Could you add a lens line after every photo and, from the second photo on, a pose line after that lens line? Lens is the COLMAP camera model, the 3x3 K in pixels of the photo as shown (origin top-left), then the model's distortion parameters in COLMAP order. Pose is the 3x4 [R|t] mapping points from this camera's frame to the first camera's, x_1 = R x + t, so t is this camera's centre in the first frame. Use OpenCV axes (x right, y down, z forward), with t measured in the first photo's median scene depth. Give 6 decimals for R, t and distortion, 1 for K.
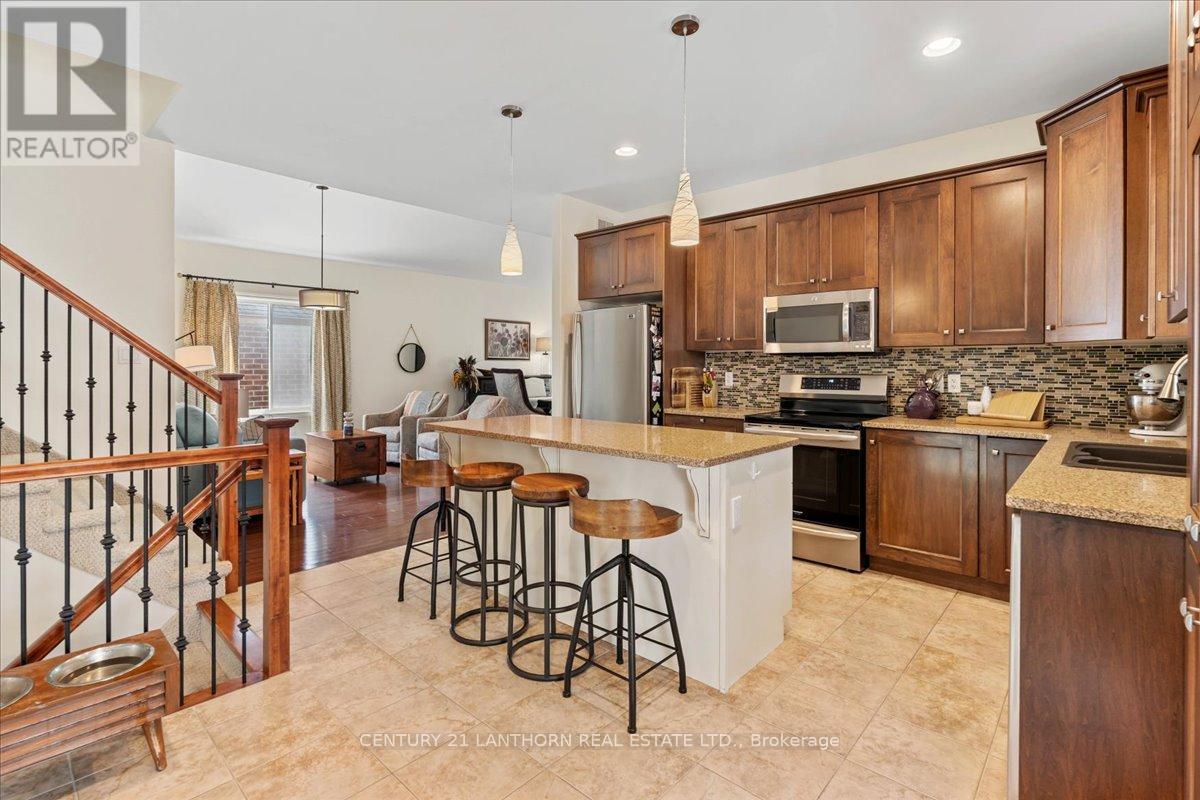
lens RADIAL K [[565.8, 0, 597.9], [0, 565.8, 366.6], [0, 0, 1]] dist [-0.000032, 0.000006]
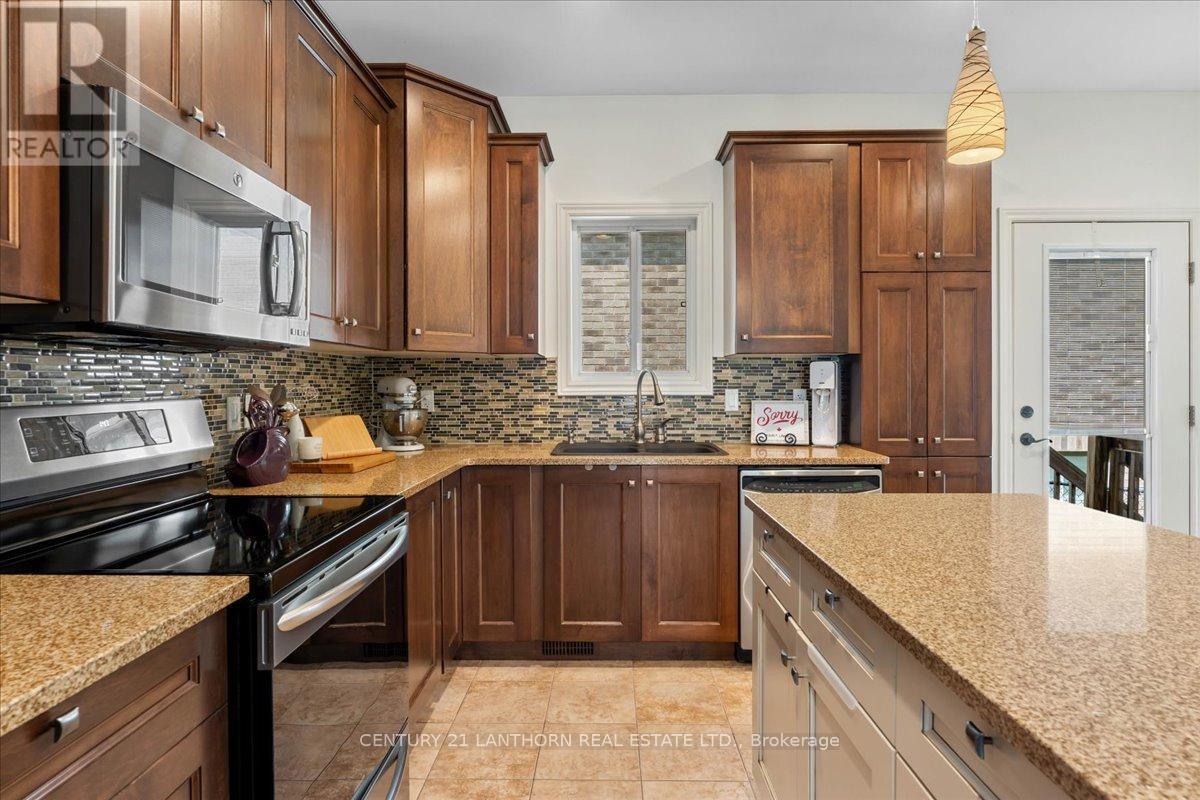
lens RADIAL K [[631.6, 0, 599.6], [0, 631.6, 385.6], [0, 0, 1]] dist [-0.000164, -0.000016]
pose [[-0.656085, -0.003250, 0.754680, -0.041892], [0.003595, 0.999966, 0.007431, 0.001831], [-0.754679, 0.007588, -0.656051, 1.018932]]
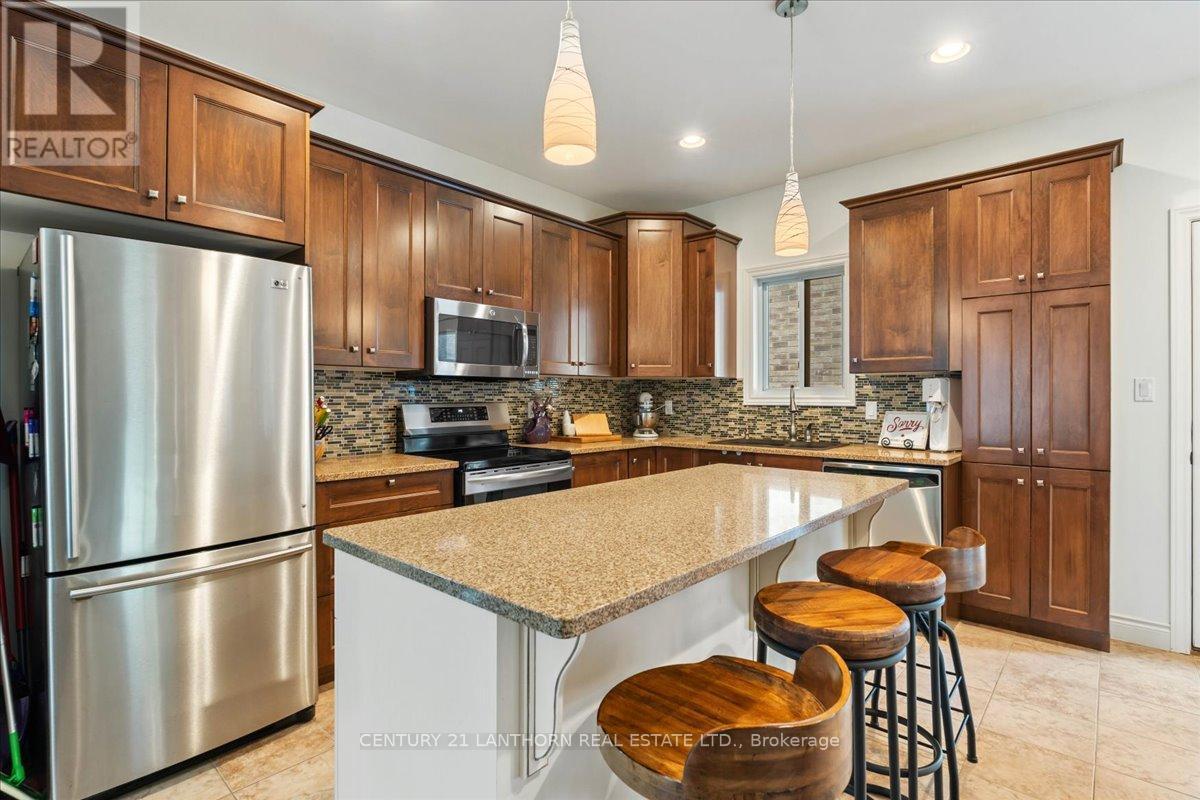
lens RADIAL K [[565.3, 0, 600.0], [0, 565.3, 400.0], [0, 0, 1]] dist [-0.000395, 0.000030]
pose [[-0.002740, -0.006844, 0.999973, -0.424027], [0.001369, 0.999976, 0.006848, 0.003963], [-0.999995, 0.001387, -0.002731, 0.791715]]
